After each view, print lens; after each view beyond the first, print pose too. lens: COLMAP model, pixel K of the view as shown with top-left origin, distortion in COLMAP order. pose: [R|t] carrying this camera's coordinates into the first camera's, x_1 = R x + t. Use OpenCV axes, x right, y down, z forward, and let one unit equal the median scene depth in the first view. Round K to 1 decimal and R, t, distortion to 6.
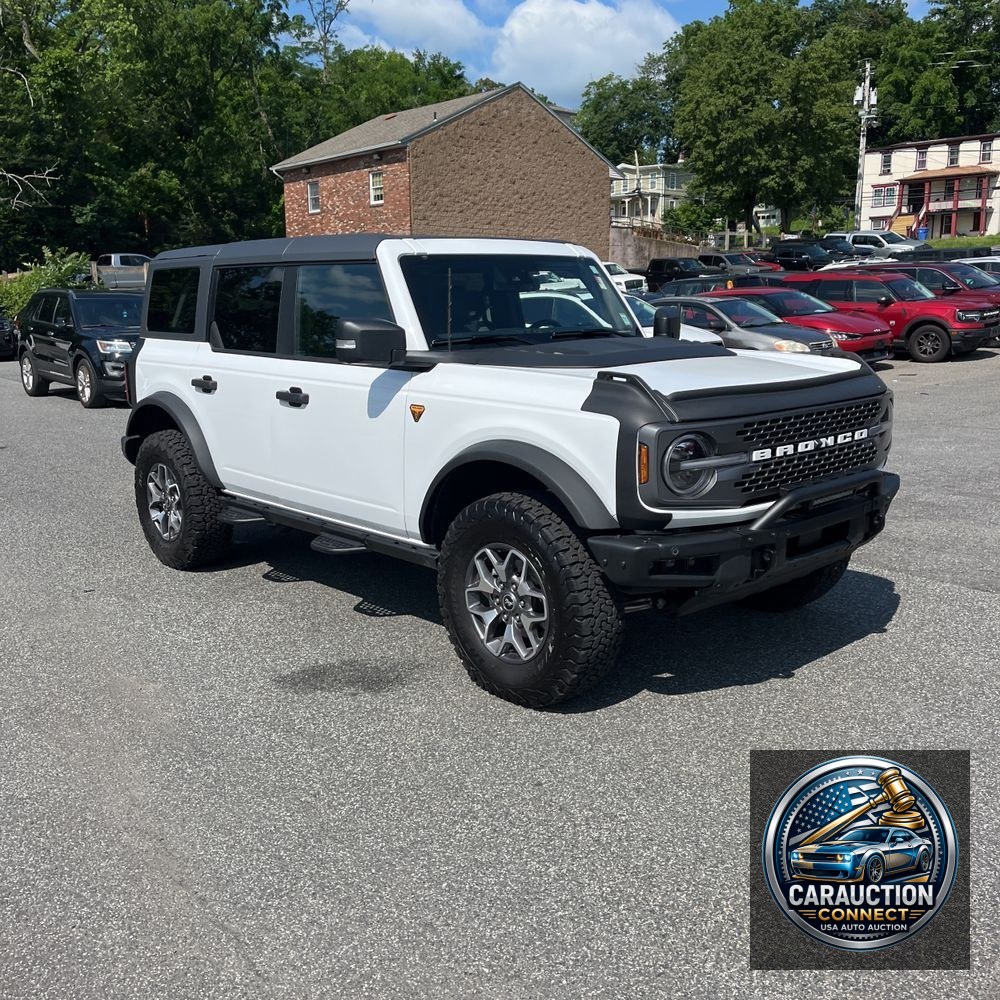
lens RADIAL K [[1038.3, 0, 520.9], [0, 1038.3, 493.9], [0, 0, 1]] dist [0.084206, -0.106270]
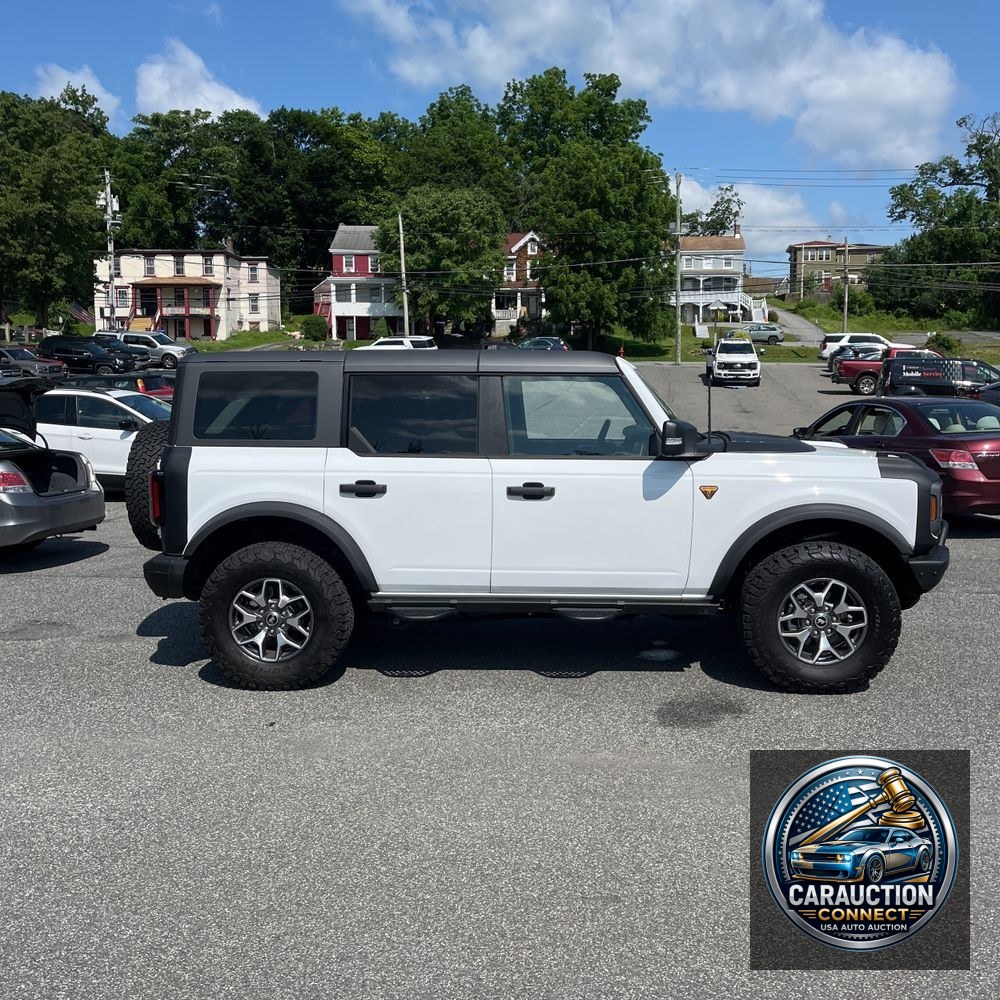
lens RADIAL K [[1030.7, 0, 545.4], [0, 1030.7, 485.0], [0, 0, 1]] dist [0.049955, -0.037665]
pose [[0.708249, -0.058424, 0.703541, -0.106288], [0.127129, 0.990833, -0.045698, -0.005066], [-0.694422, 0.121807, 0.709183, 0.022160]]
